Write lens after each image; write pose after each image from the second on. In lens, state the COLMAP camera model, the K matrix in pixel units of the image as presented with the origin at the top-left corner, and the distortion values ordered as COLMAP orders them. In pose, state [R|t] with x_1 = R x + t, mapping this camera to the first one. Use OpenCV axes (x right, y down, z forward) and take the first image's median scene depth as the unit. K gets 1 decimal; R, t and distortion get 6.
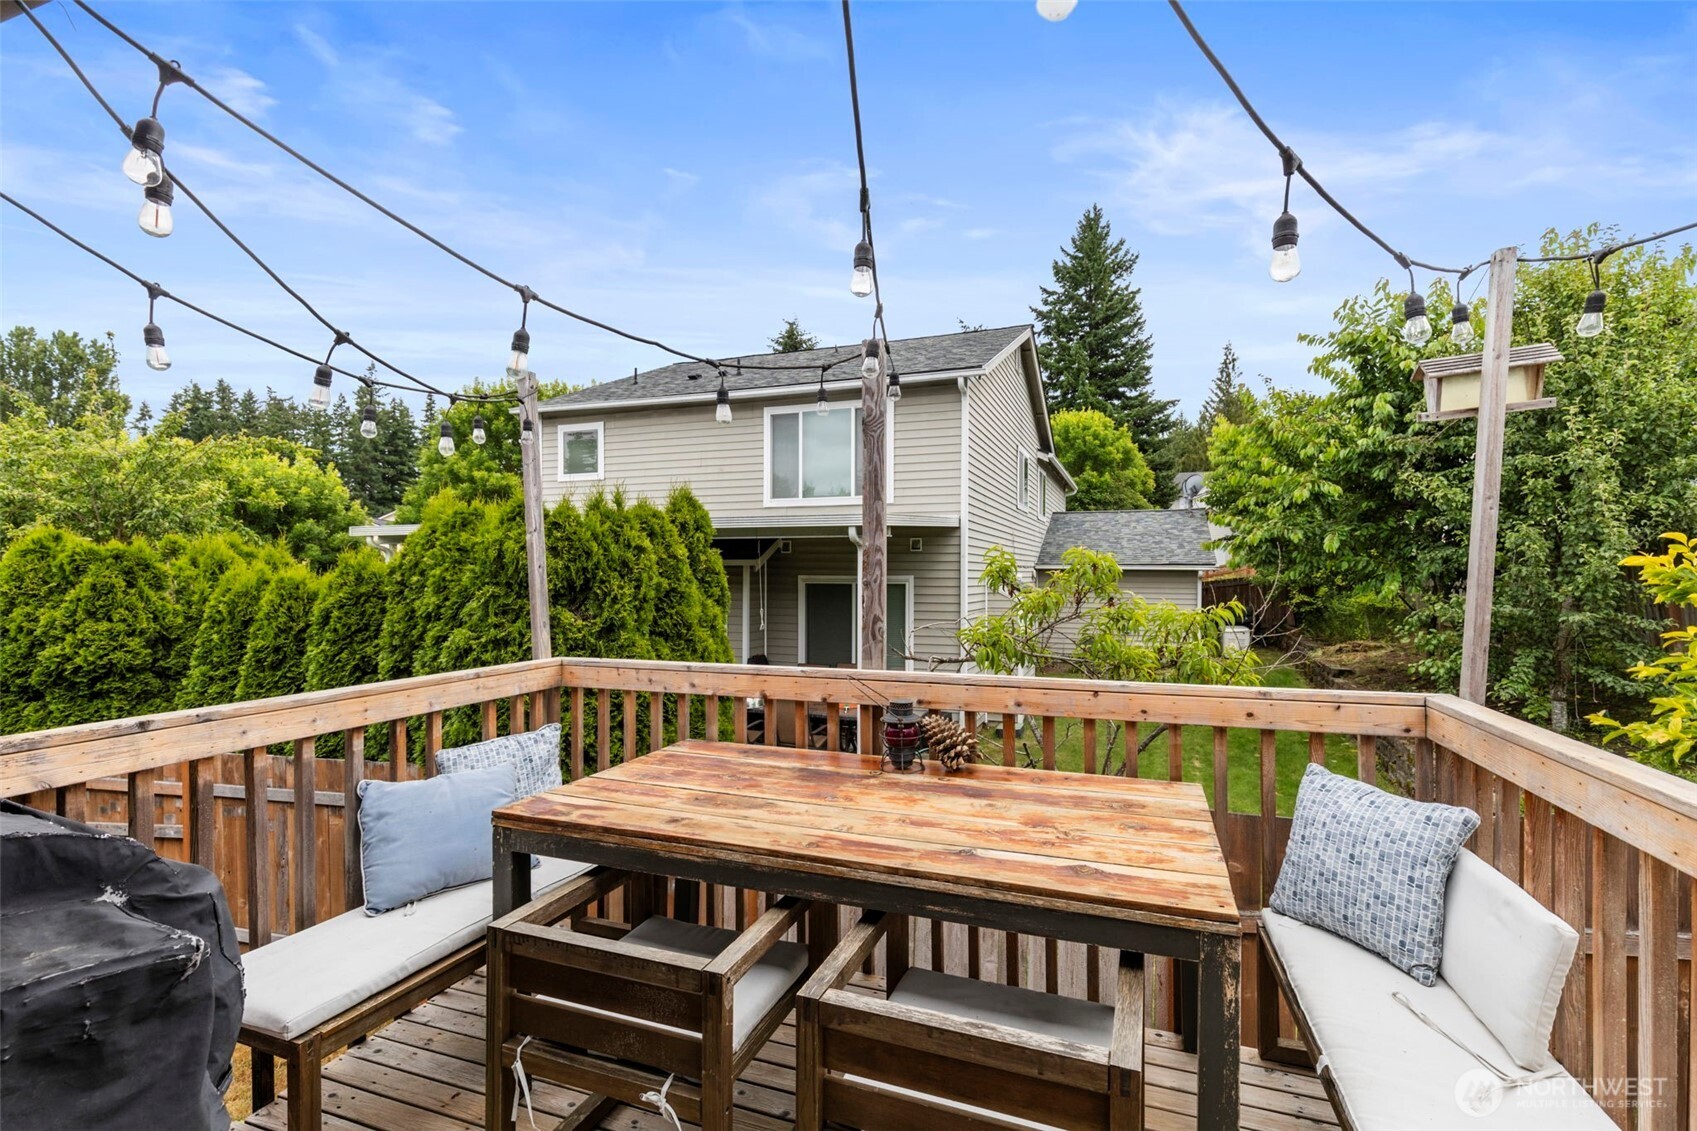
lens RADIAL K [[761.3, 0, 849.1], [0, 761.3, 572.4], [0, 0, 1]] dist [0.010480, -0.000474]
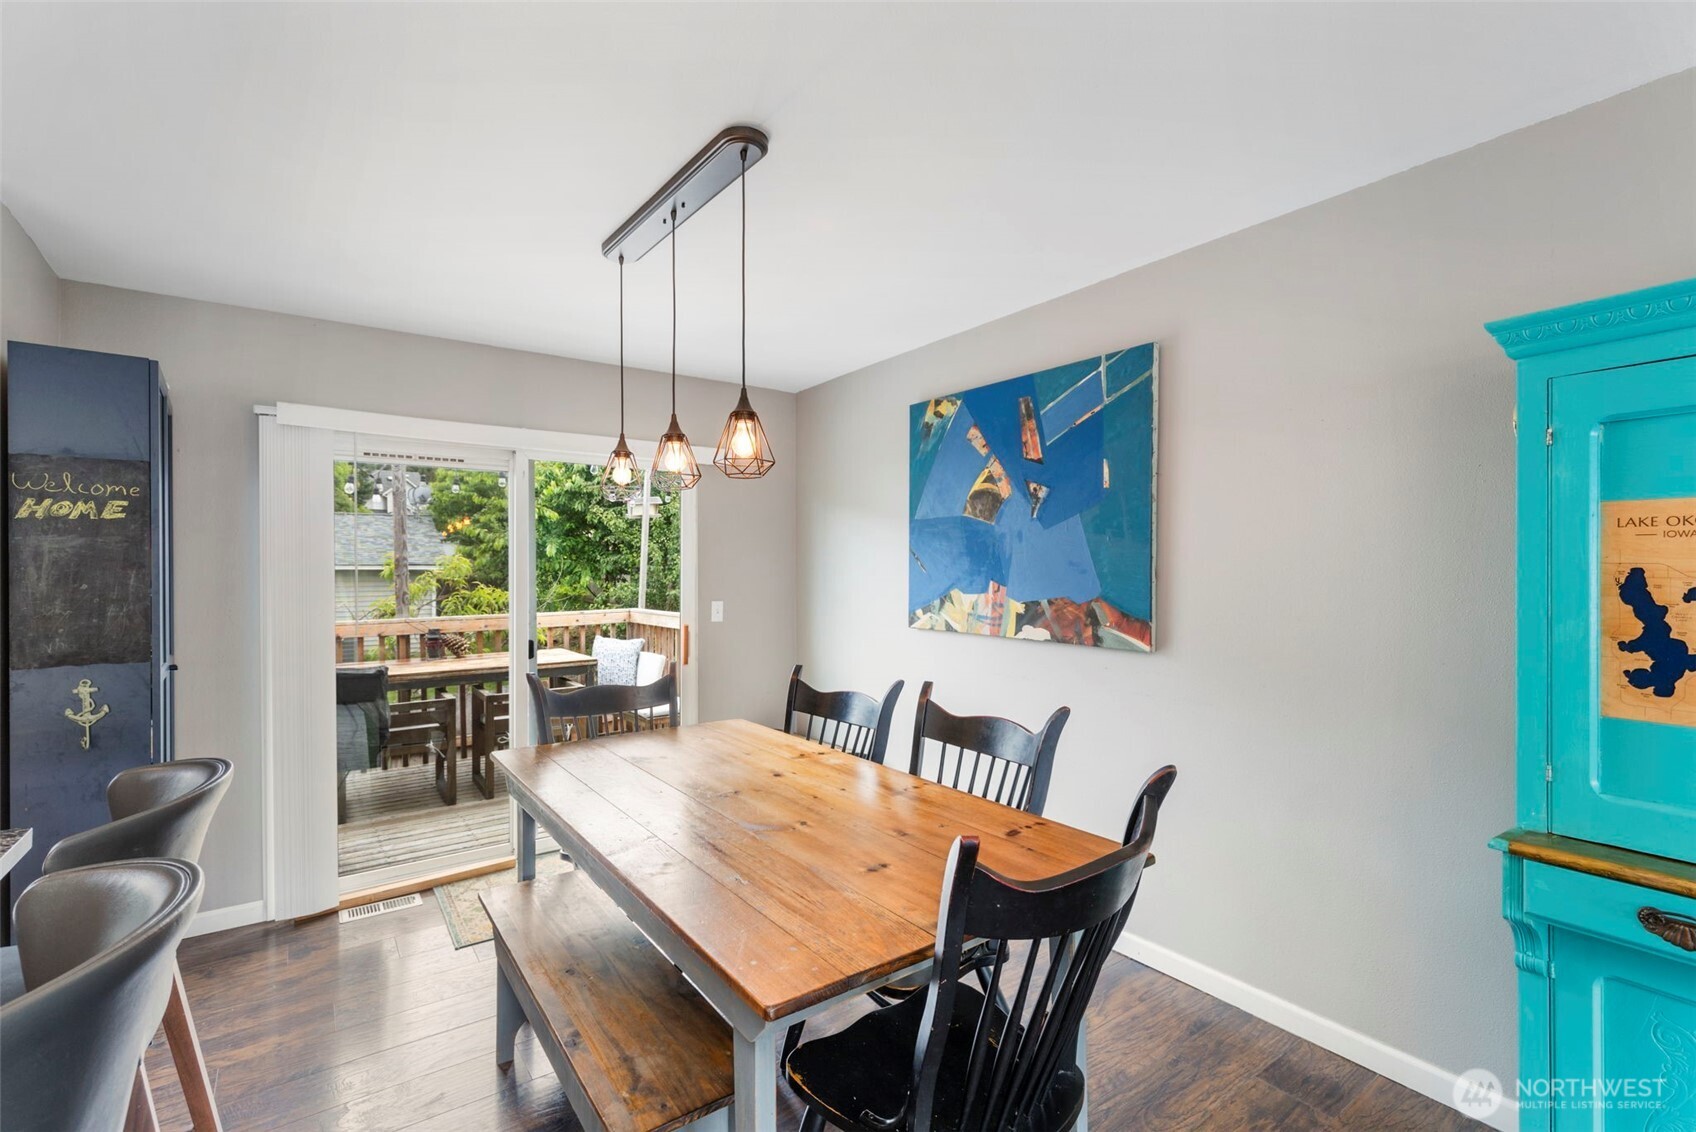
lens RADIAL K [[743.9, 0, 870.9], [0, 743.9, 566.9], [0, 0, 1]] dist [0.001221, 0.000114]
pose [[0.531427, -0.003064, 0.847099, -0.271208], [0.009009, 0.999957, -0.002035, 0.002006], [-0.847056, 0.008713, 0.531432, -0.302743]]
